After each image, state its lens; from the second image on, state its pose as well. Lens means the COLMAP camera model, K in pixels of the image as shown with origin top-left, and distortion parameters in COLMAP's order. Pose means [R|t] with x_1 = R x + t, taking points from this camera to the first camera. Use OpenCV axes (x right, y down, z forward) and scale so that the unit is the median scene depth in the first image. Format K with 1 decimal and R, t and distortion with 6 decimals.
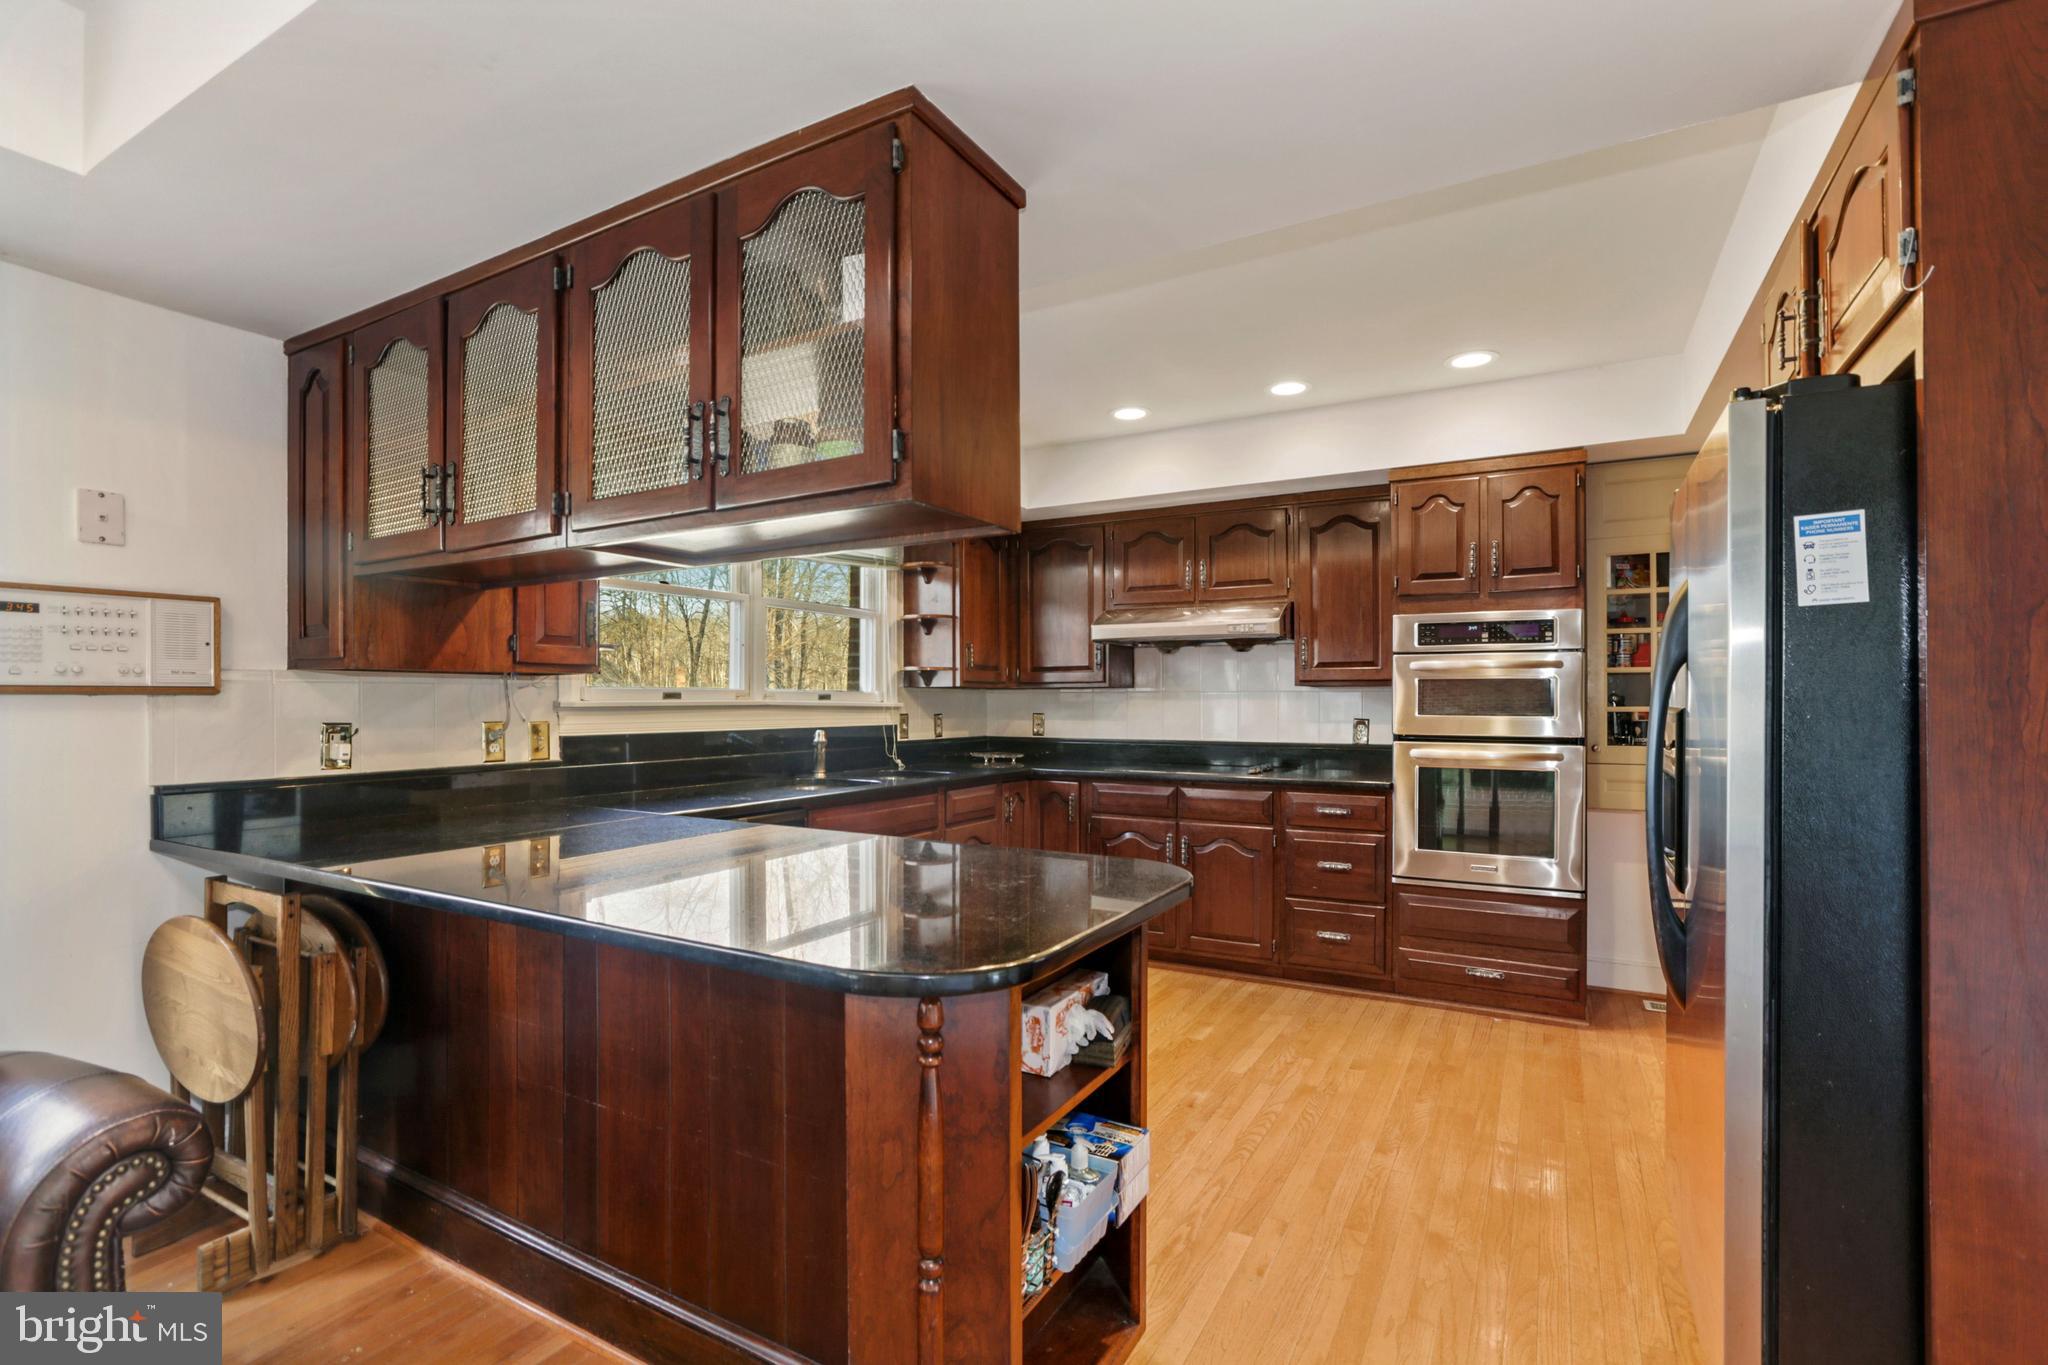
lens RADIAL K [[937.1, 0, 1036.4], [0, 937.1, 682.1], [0, 0, 1]] dist [-0.052874, 0.033490]
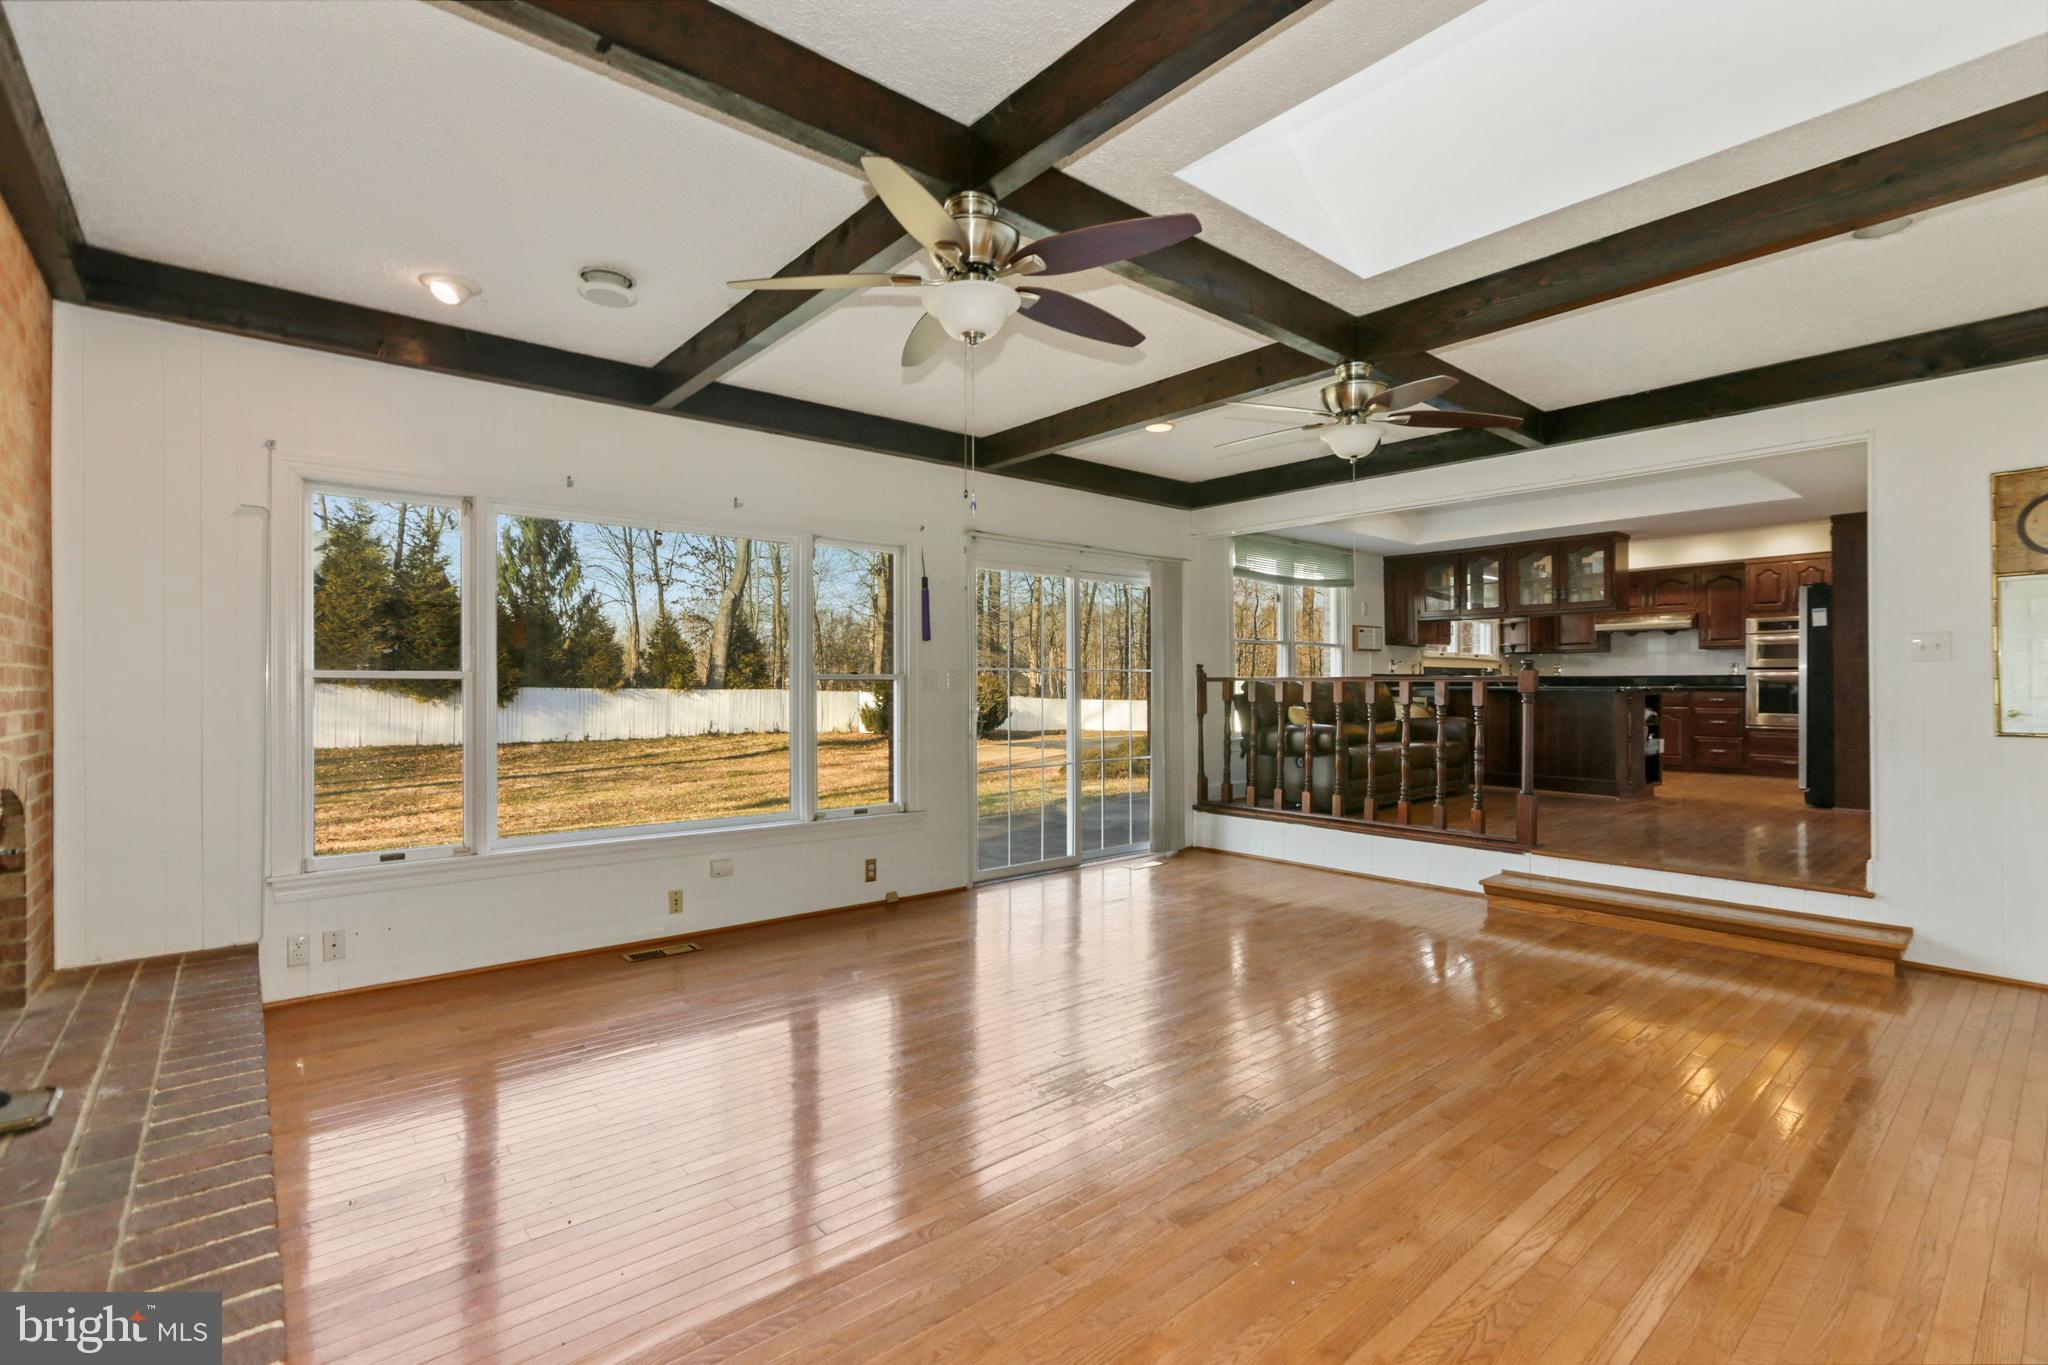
lens RADIAL K [[932.0, 0, 1015.5], [0, 932.0, 680.4], [0, 0, 1]] dist [-0.016912, 0.009665]
pose [[0.935459, -0.004020, -0.353412, -0.524111], [0.008239, 0.999912, 0.010433, 0.046041], [0.353339, -0.012671, 0.935409, -1.844371]]
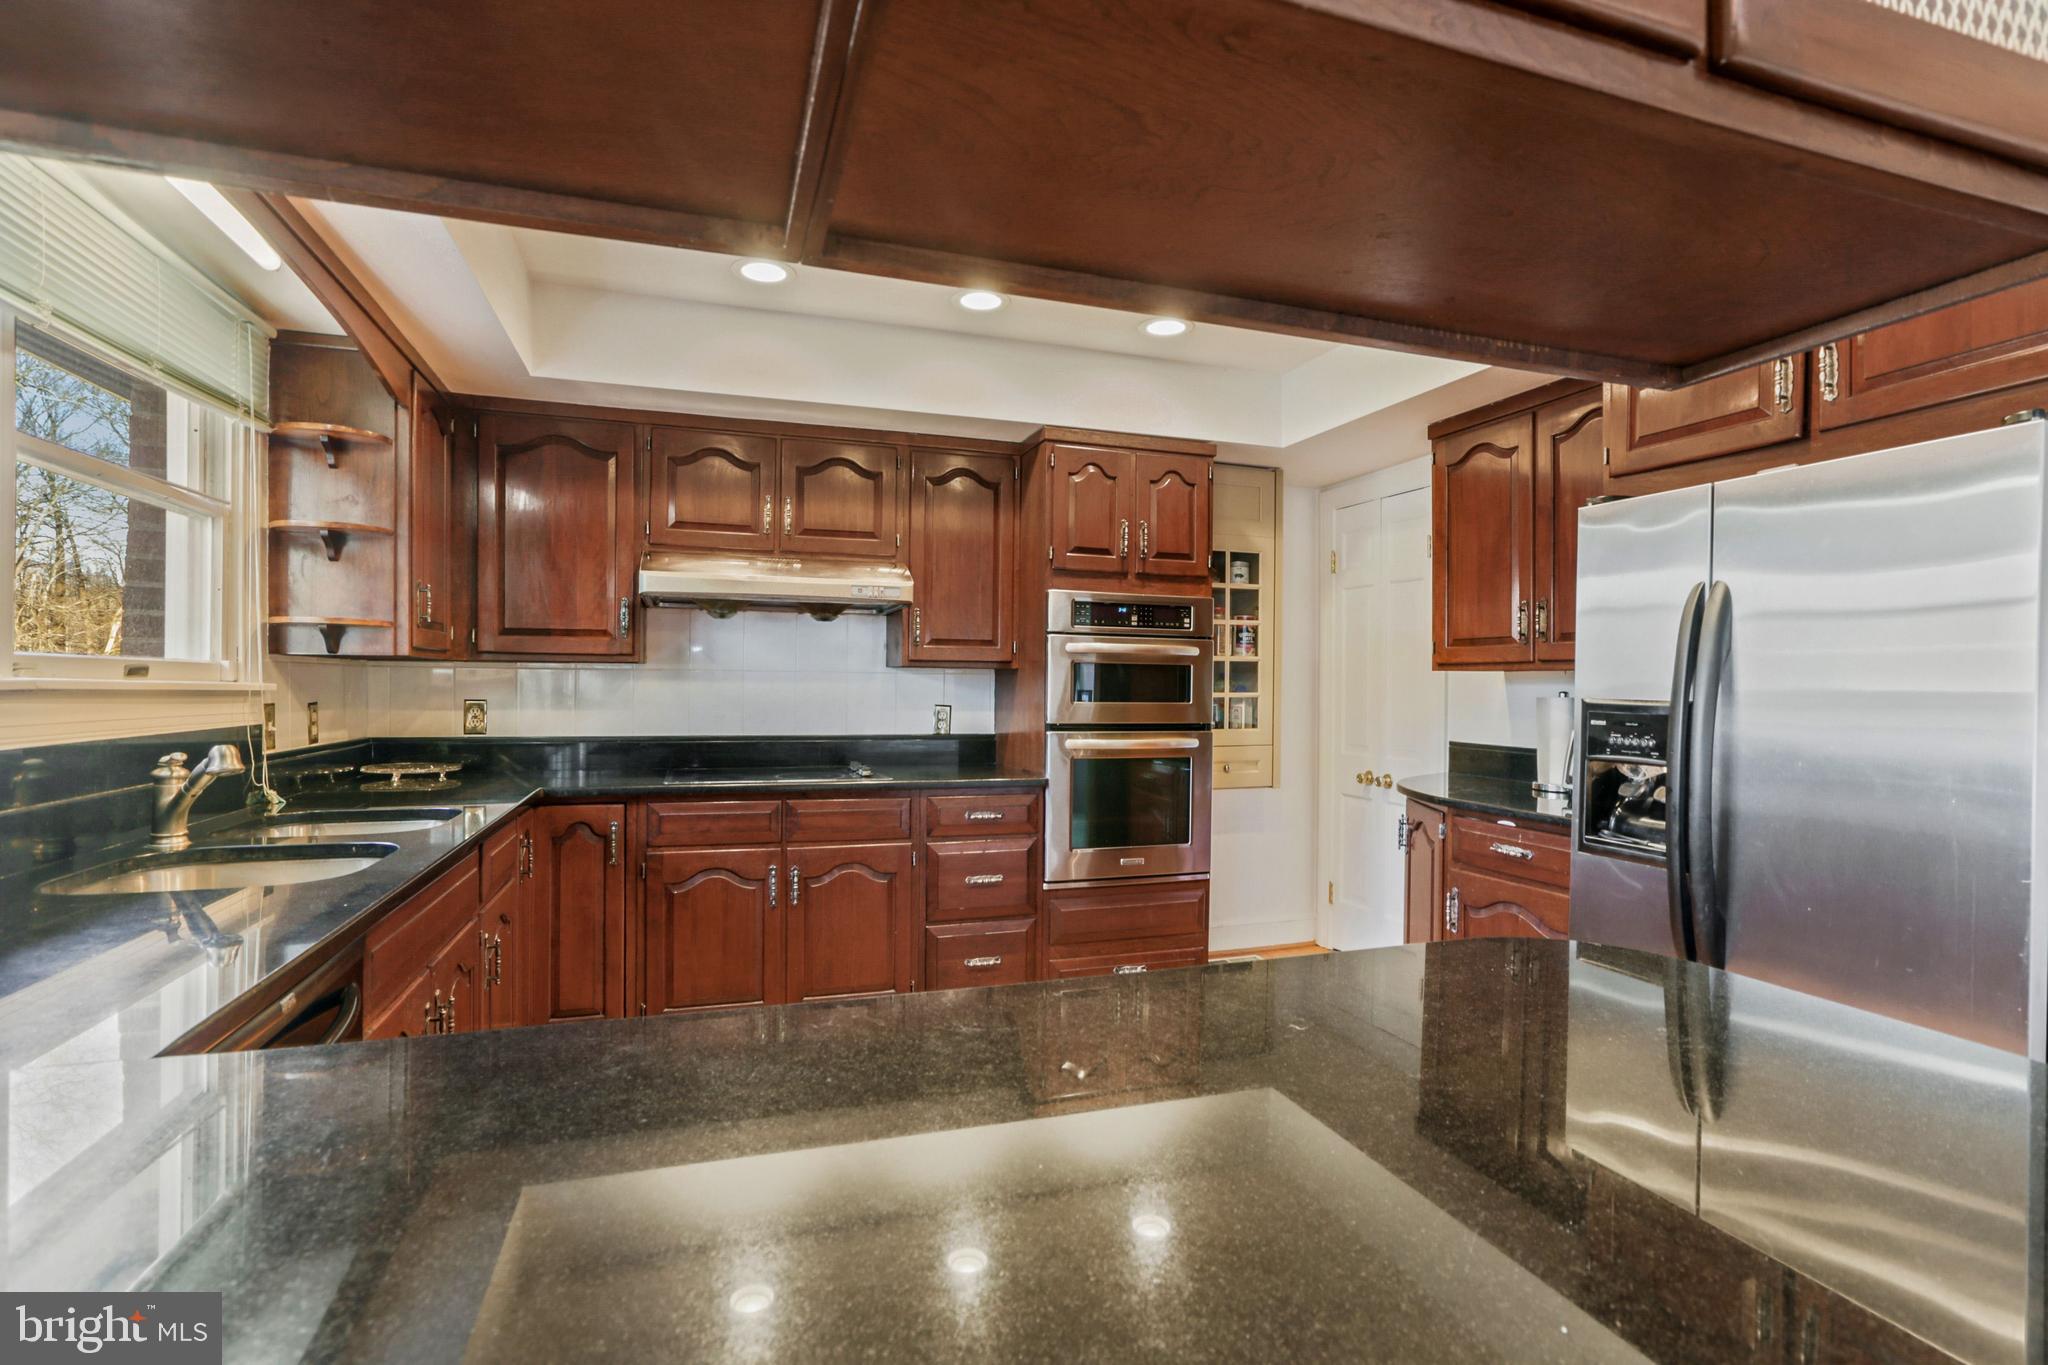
lens RADIAL K [[937.1, 0, 1036.4], [0, 937.1, 682.1], [0, 0, 1]] dist [-0.052874, 0.033490]
pose [[0.681638, 0.007837, 0.731648, -0.260217], [-0.023986, 0.999645, 0.011639, 0.005738], [-0.731297, -0.025483, 0.681583, 0.368937]]
